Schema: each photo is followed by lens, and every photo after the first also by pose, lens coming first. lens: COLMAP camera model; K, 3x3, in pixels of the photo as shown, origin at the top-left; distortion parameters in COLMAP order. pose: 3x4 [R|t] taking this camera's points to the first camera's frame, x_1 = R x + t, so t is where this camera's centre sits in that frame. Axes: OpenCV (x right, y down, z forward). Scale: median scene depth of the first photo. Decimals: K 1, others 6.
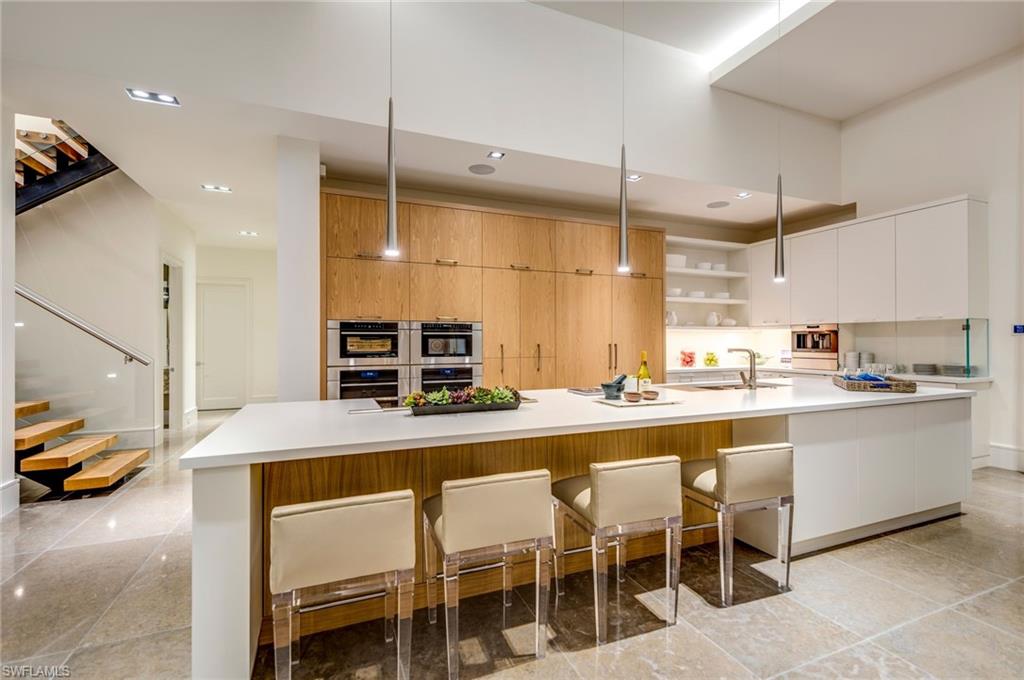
lens RADIAL K [[463.8, 0, 512.0], [0, 463.8, 340.0], [0, 0, 1]] dist [0.002790, 0.000413]
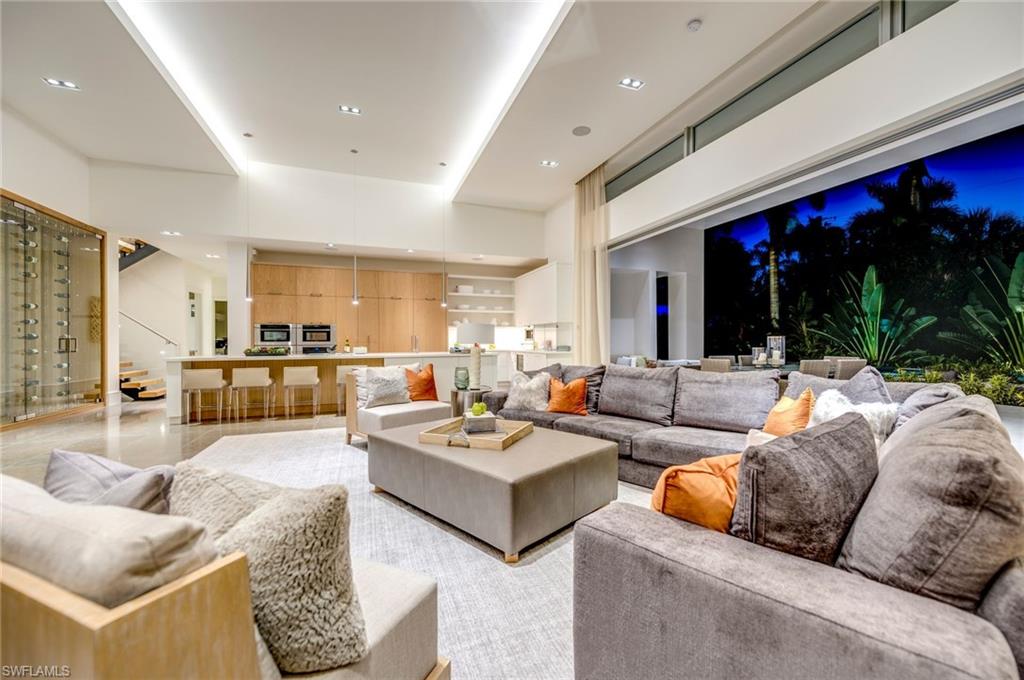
lens RADIAL K [[445.7, 0, 512.0], [0, 445.7, 340.0], [0, 0, 1]] dist [-0.001018, -0.000851]
pose [[0.997547, 0.001646, -0.069981, 0.811280], [-0.001639, 0.999999, 0.000159, 0.026128], [0.069981, -0.000044, 0.997548, -0.838967]]
